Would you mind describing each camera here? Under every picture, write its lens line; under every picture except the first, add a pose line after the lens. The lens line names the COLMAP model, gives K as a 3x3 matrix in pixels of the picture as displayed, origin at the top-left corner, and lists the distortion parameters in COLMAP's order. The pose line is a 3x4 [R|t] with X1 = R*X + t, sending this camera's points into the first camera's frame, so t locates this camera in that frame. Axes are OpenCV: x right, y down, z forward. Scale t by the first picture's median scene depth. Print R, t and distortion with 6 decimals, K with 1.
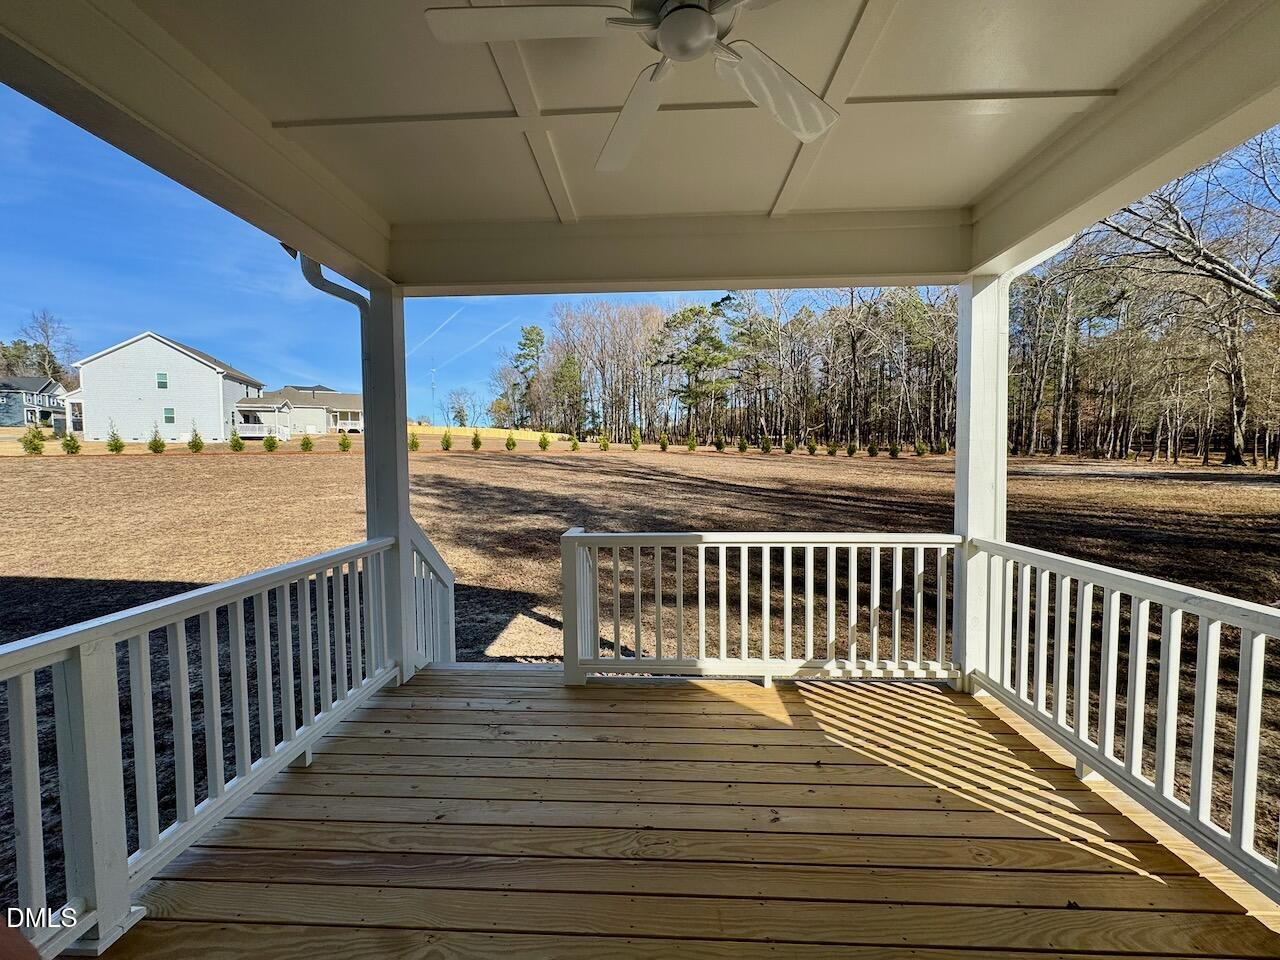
lens RADIAL K [[509.1, 0, 637.9], [0, 509.1, 481.2], [0, 0, 1]] dist [-0.003257, -0.000184]
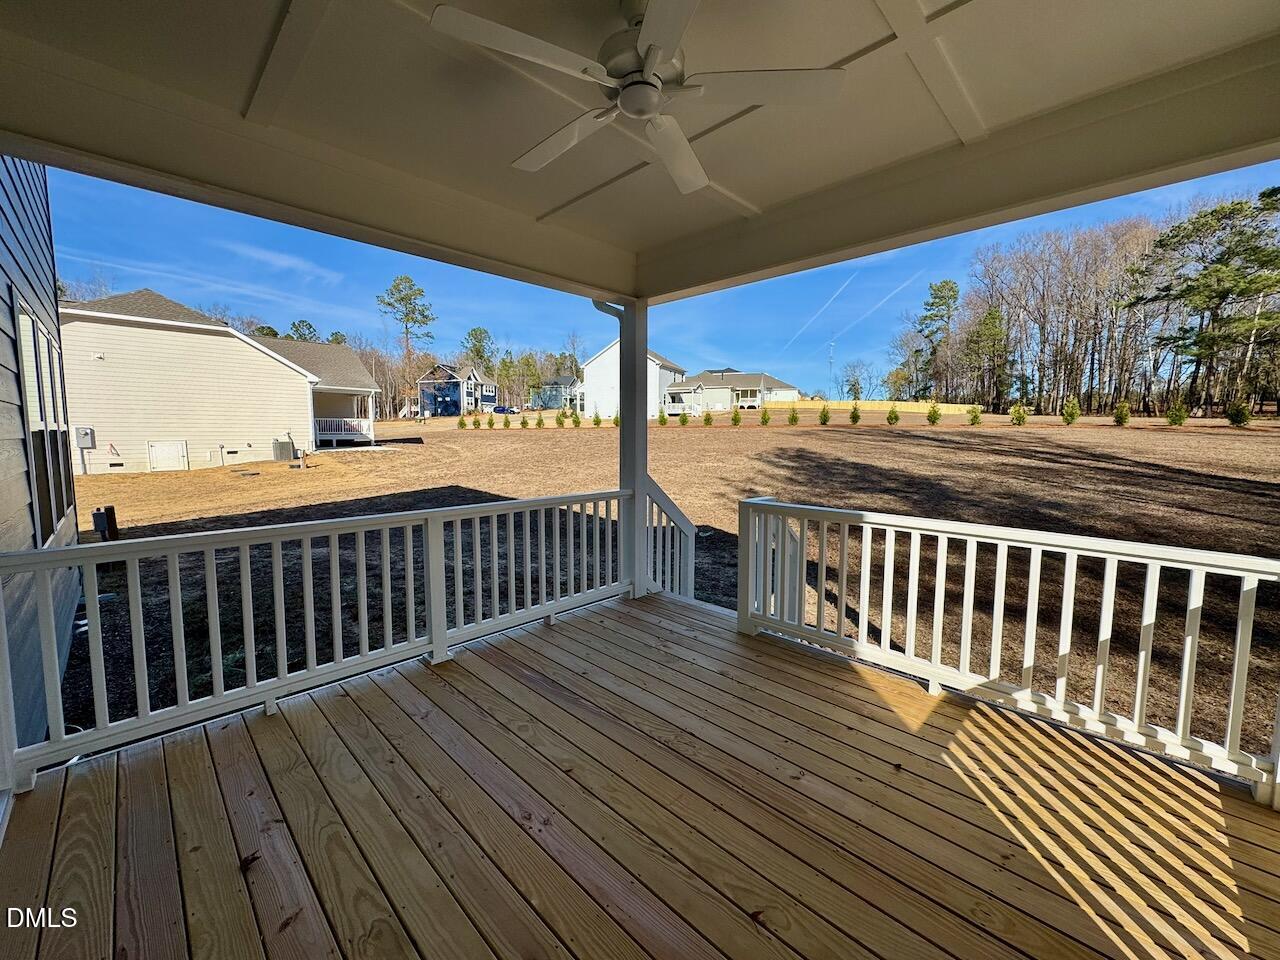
lens RADIAL K [[510.7, 0, 638.3], [0, 510.7, 480.0], [0, 0, 1]] dist [-0.002735, 0.000058]
pose [[0.740692, 0.072708, -0.667899, 0.078349], [-0.041005, 0.997166, 0.063078, -0.000170], [0.670593, -0.019334, 0.741574, 0.001267]]
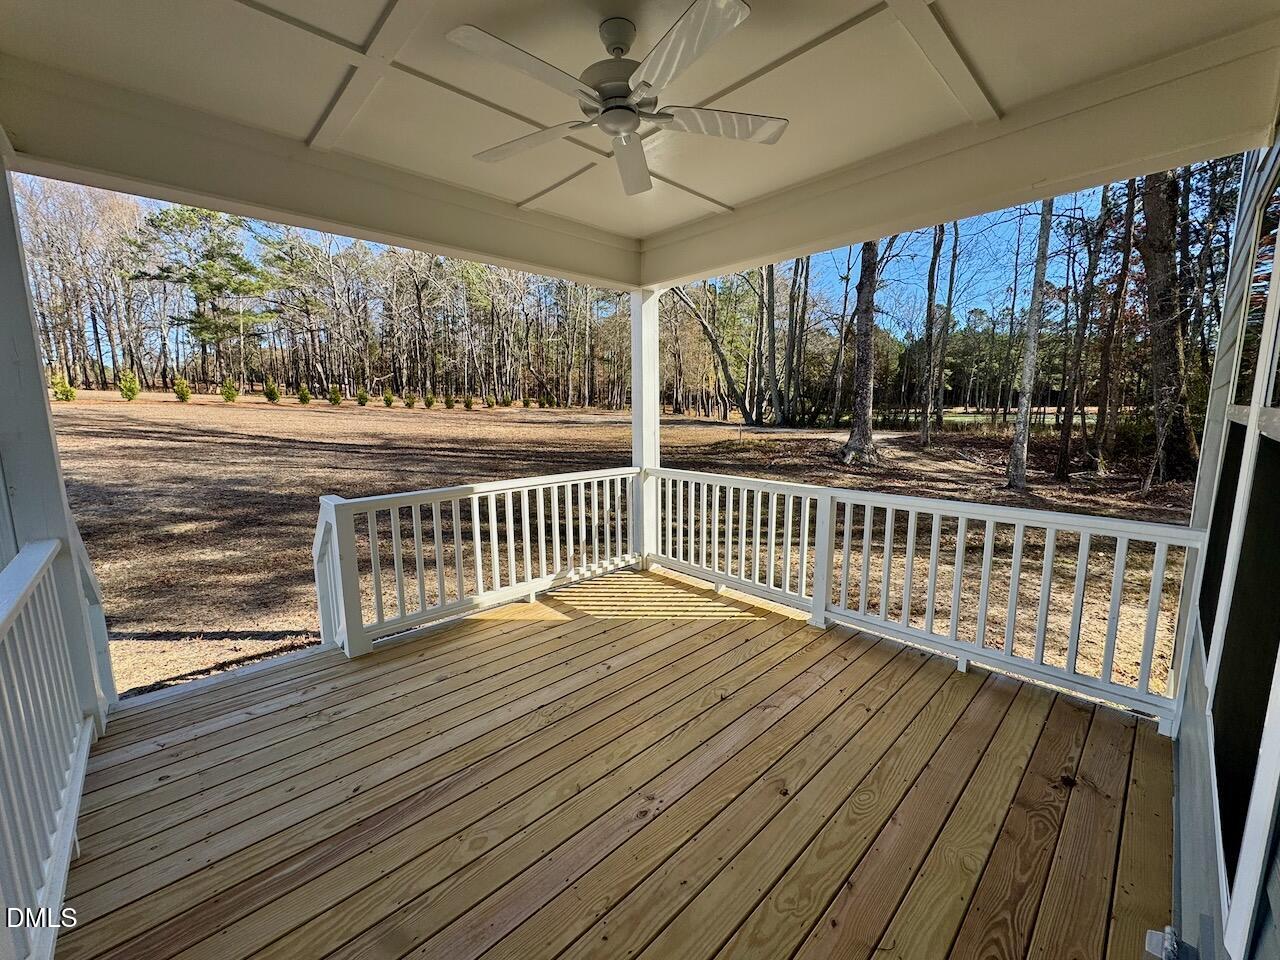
lens RADIAL K [[510.7, 0, 638.3], [0, 510.7, 480.0], [0, 0, 1]] dist [-0.002735, 0.000058]
pose [[0.693021, -0.101490, 0.713738, -0.075008], [0.036006, 0.993678, 0.106335, -0.002538], [-0.720018, -0.047994, 0.692294, -0.005915]]
